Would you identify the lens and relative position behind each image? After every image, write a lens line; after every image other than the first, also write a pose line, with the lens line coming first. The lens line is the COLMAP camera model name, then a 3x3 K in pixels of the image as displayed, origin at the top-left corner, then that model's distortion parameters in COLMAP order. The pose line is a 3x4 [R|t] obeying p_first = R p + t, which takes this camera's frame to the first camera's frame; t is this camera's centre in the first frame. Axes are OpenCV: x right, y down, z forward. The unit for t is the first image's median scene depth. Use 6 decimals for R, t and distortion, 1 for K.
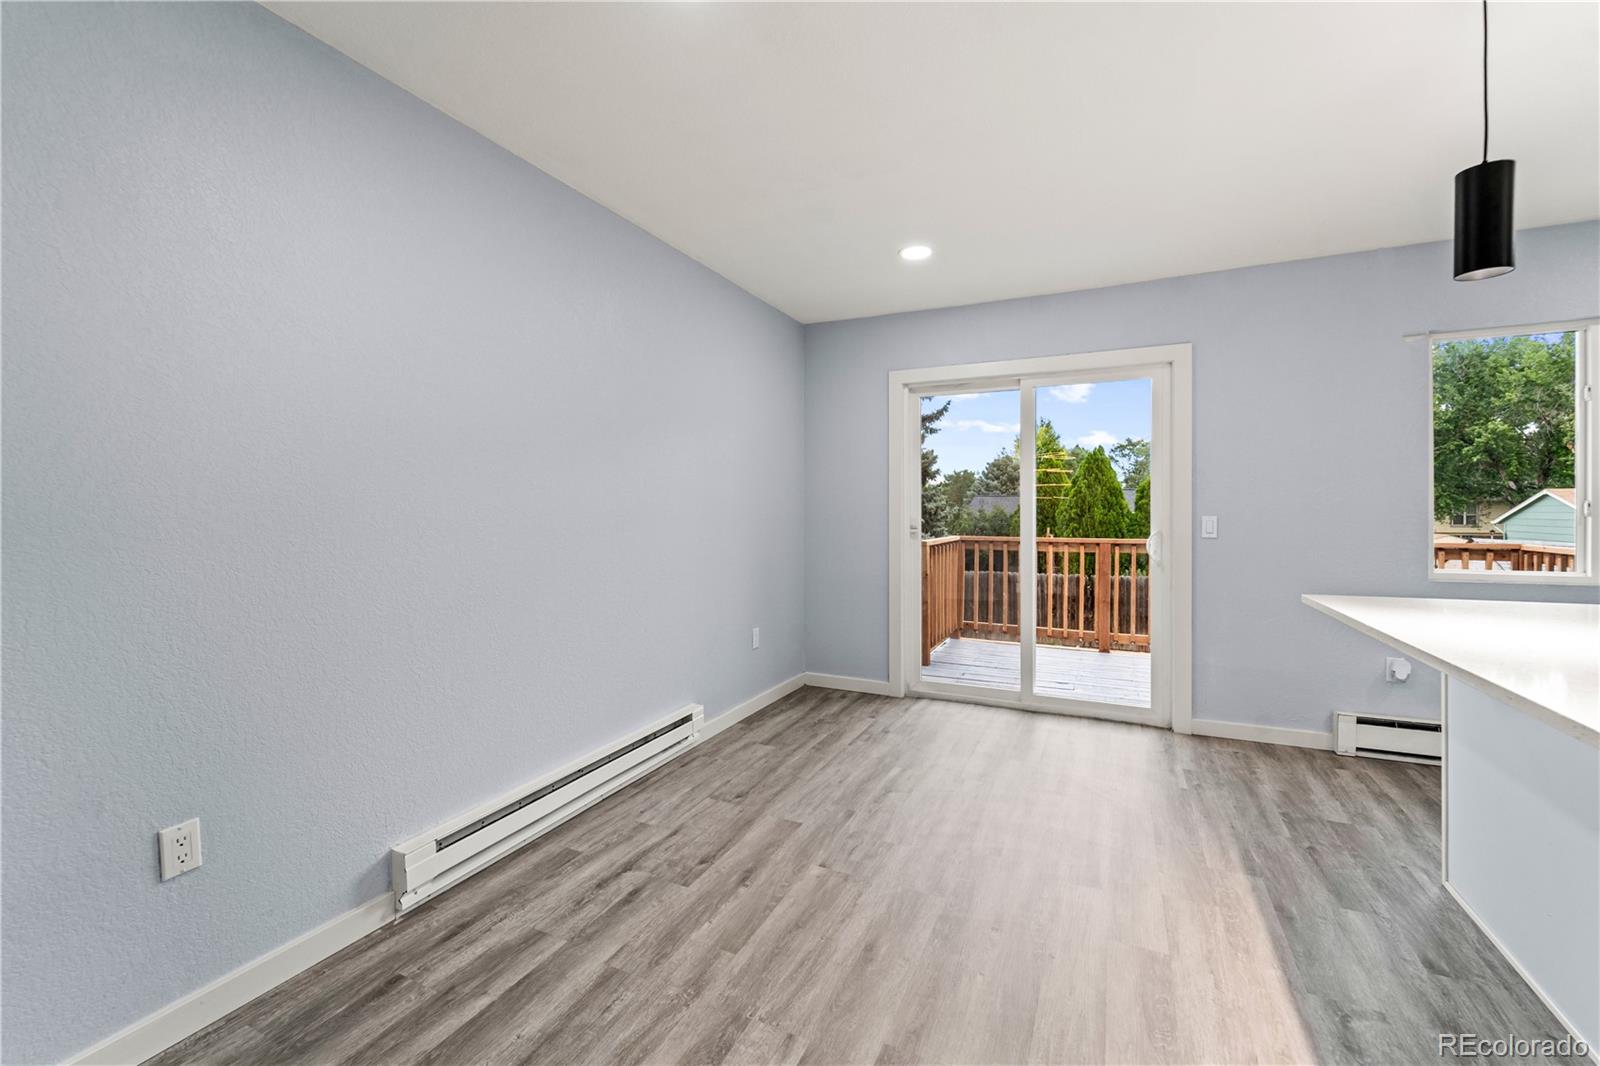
lens RADIAL K [[656.4, 0, 800.2], [0, 656.4, 514.4], [0, 0, 1]] dist [-0.001558, -0.000699]
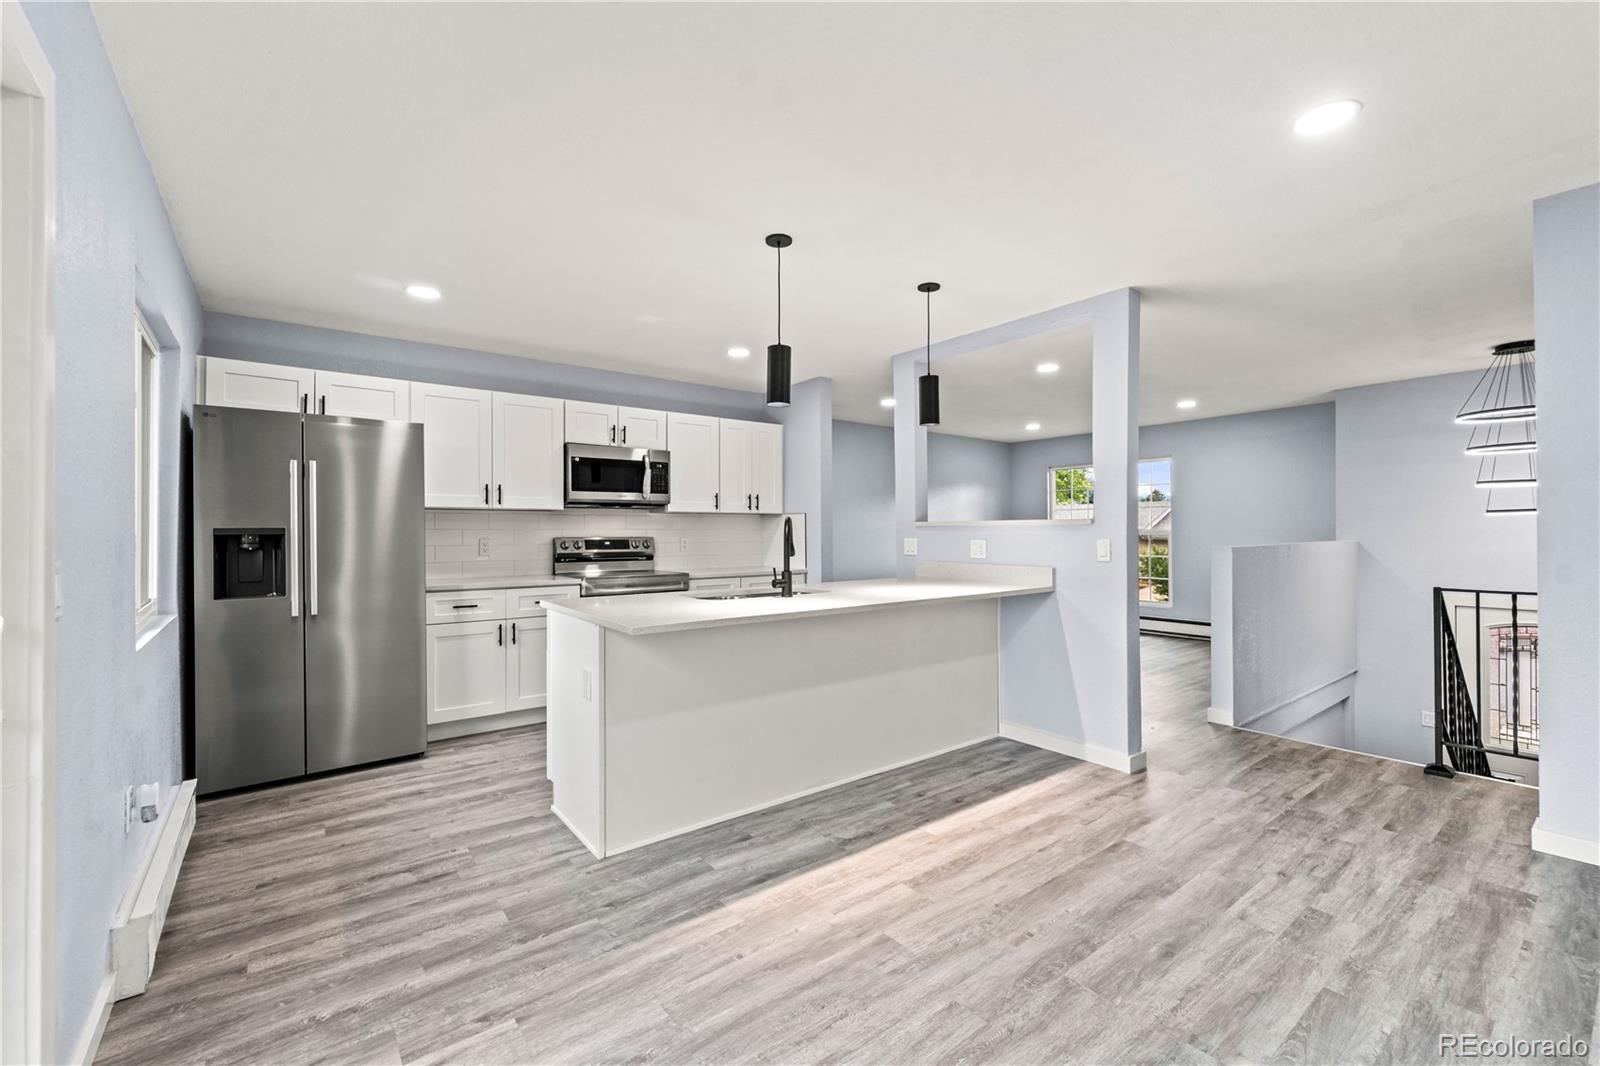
lens RADIAL K [[670.5, 0, 800.0], [0, 670.5, 533.0], [0, 0, 1]] dist [0.000296, -0.000475]
pose [[-0.892900, 0.005162, 0.450226, 0.109380], [0.010051, 0.999914, 0.008469, -0.019076], [-0.450143, 0.012087, -0.892875, 1.666888]]
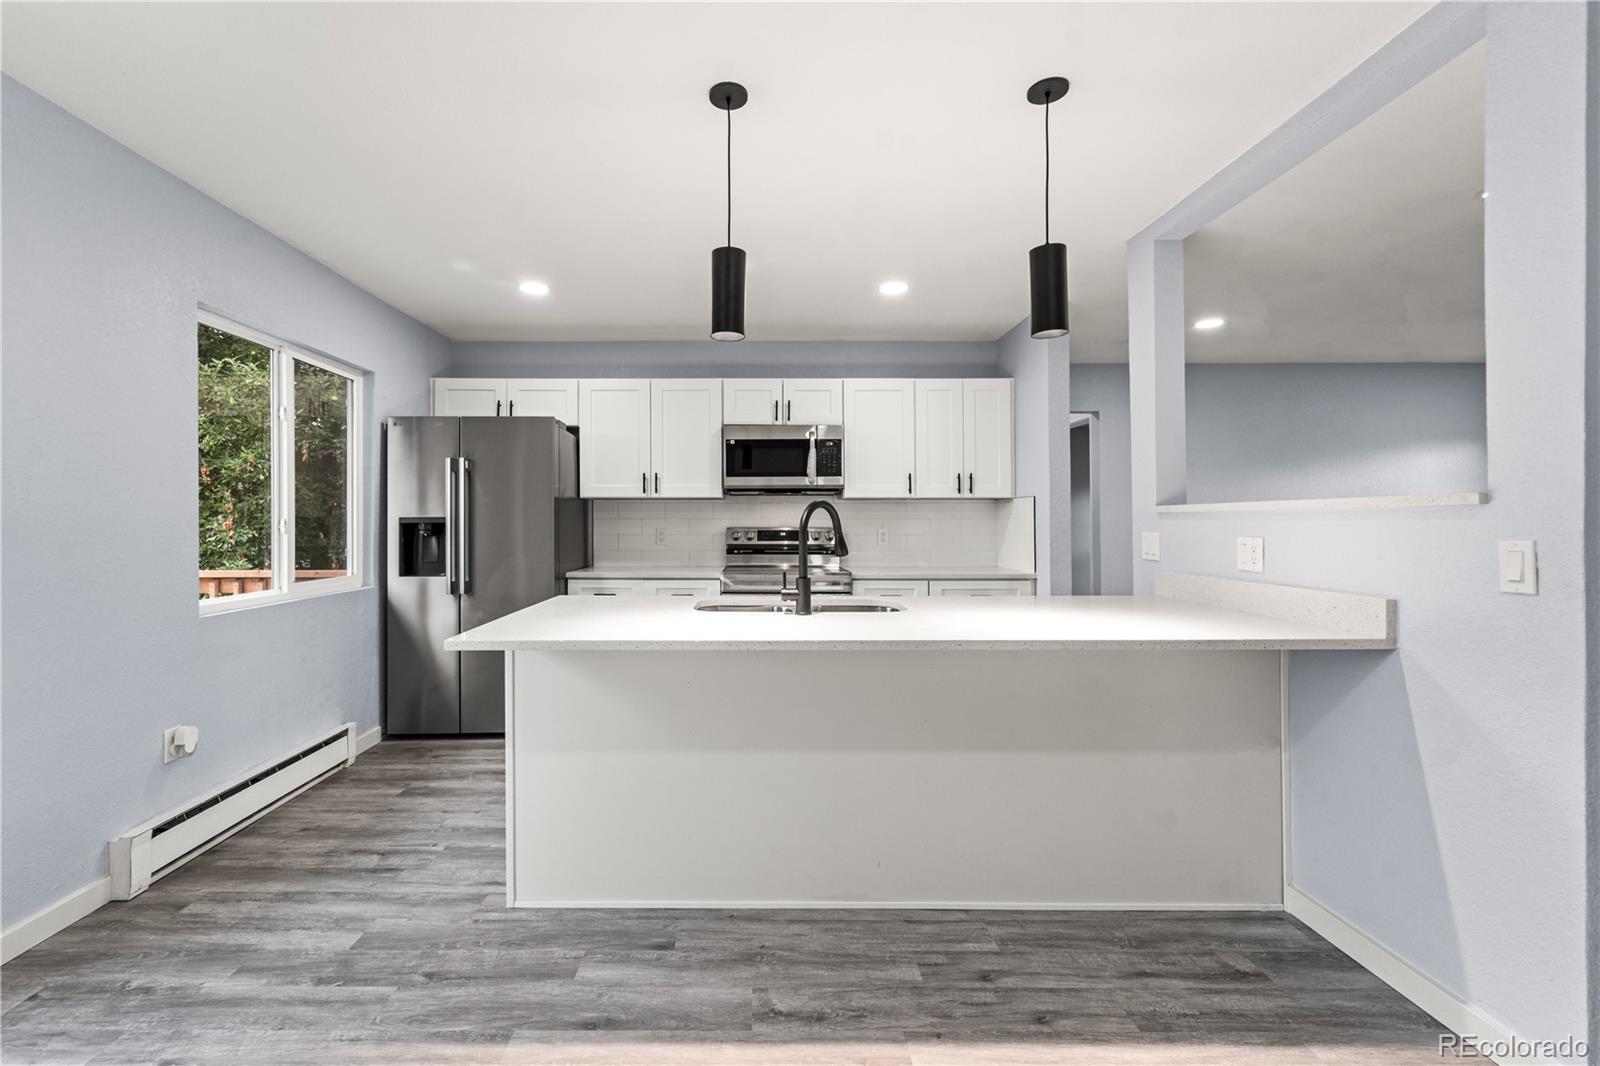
lens RADIAL K [[675.6, 0, 752.0], [0, 675.6, 529.8], [0, 0, 1]] dist [-0.000151, -0.000156]
pose [[-0.428473, -0.006141, 0.903534, -0.078386], [0.009007, 0.999898, 0.011067, -0.009596], [-0.903510, 0.012880, -0.428374, 0.962753]]
